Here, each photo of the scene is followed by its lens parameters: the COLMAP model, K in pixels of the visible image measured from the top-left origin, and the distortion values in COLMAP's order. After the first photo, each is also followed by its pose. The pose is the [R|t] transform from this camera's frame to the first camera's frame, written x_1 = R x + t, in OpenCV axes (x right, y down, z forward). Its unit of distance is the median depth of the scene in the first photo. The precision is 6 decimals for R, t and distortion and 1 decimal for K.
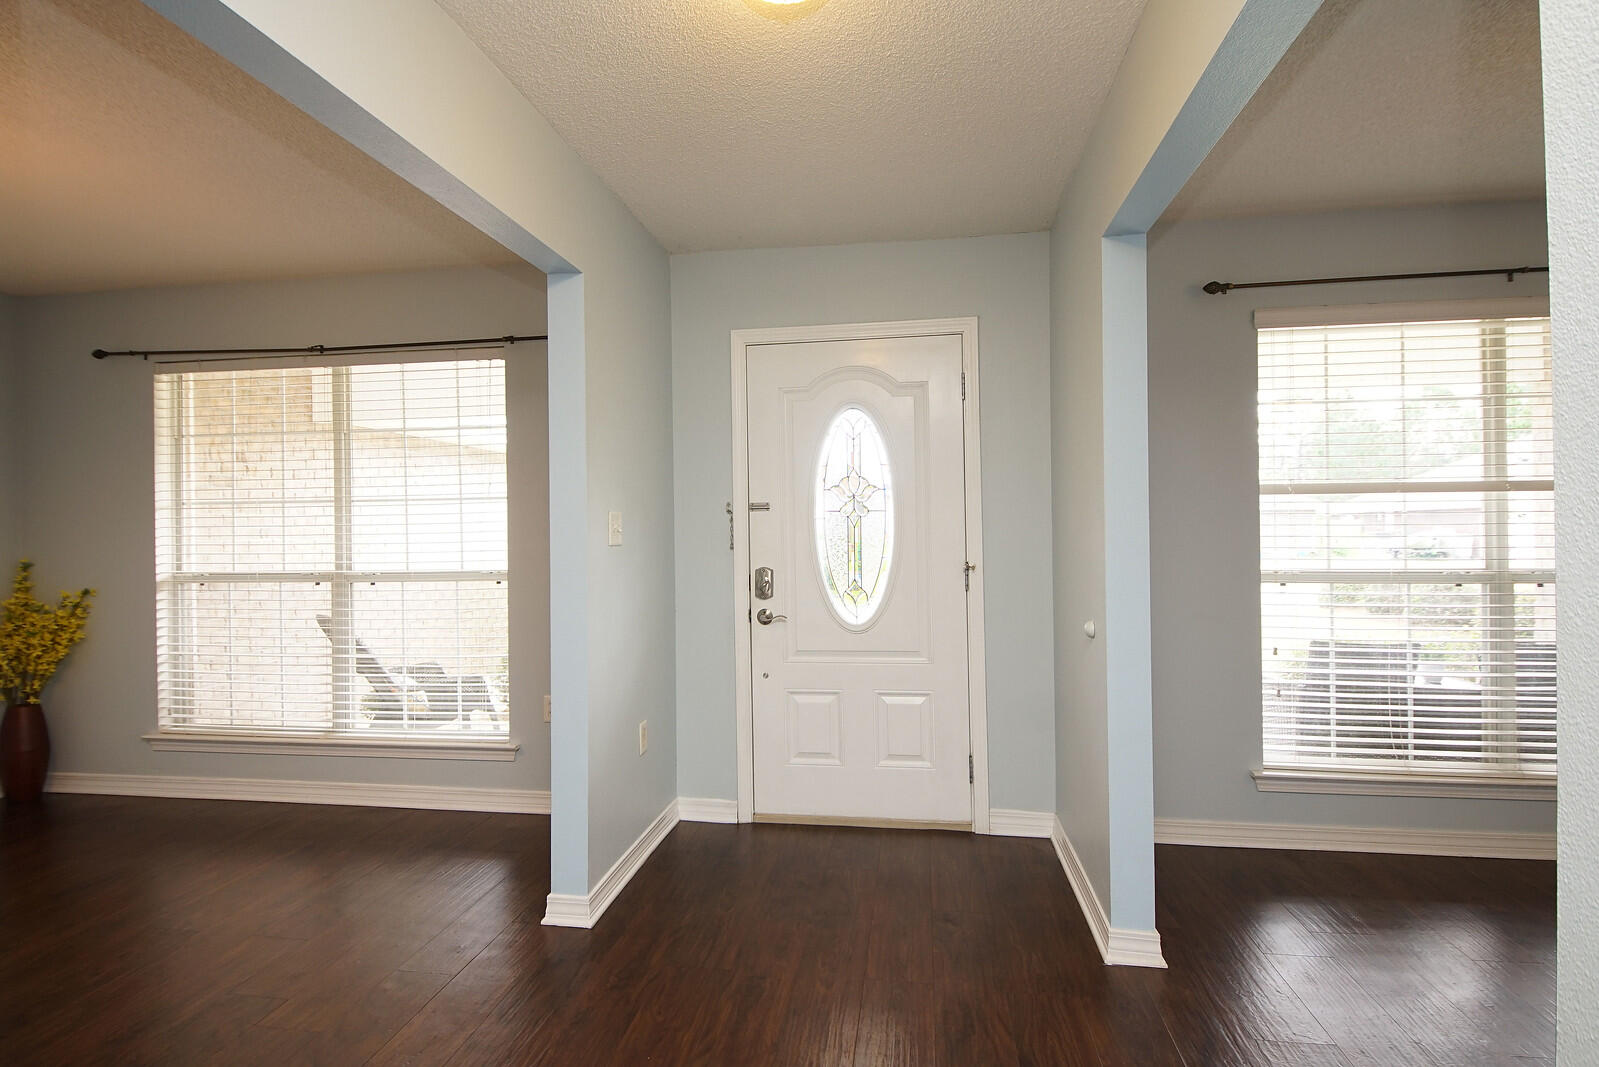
lens RADIAL K [[883.2, 0, 759.2], [0, 883.2, 521.3], [0, 0, 1]] dist [0.046177, -0.000933]
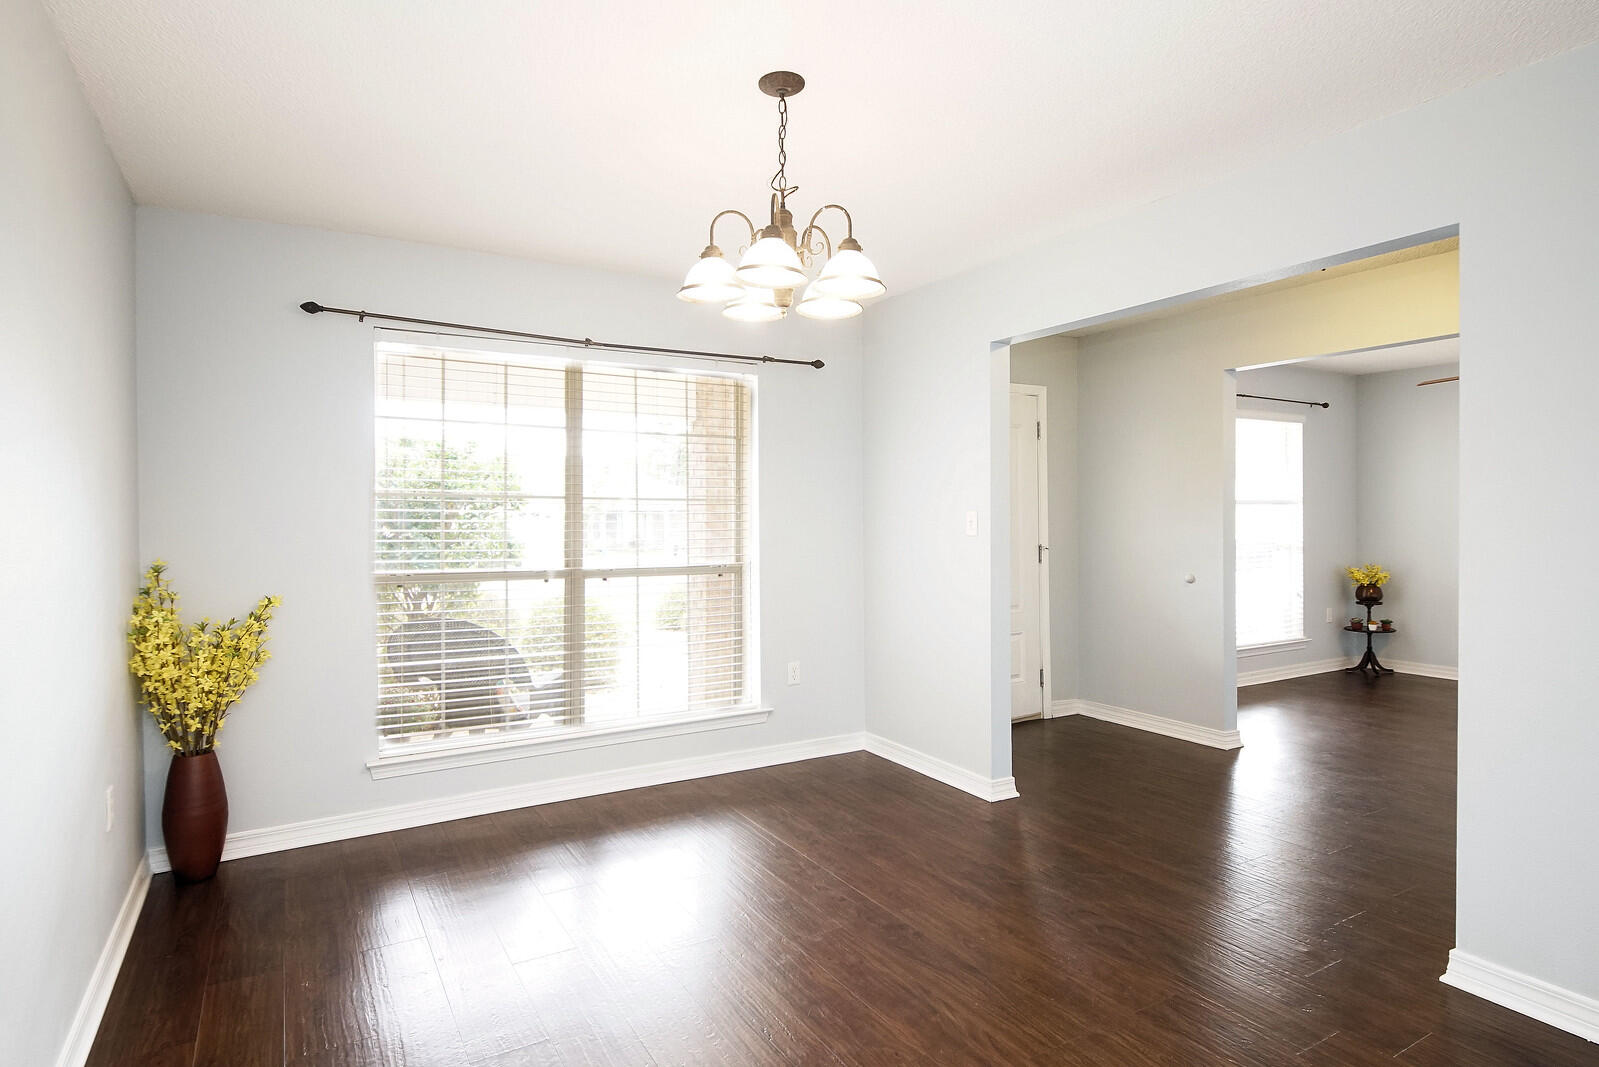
lens RADIAL K [[866.9, 0, 797.6], [0, 866.9, 560.8], [0, 0, 1]] dist [0.090620, -0.031852]
pose [[0.757680, -0.027296, 0.652055, -0.916669], [-0.006640, 0.998751, 0.049524, -0.001603], [-0.652592, -0.041853, 0.756552, 0.106215]]
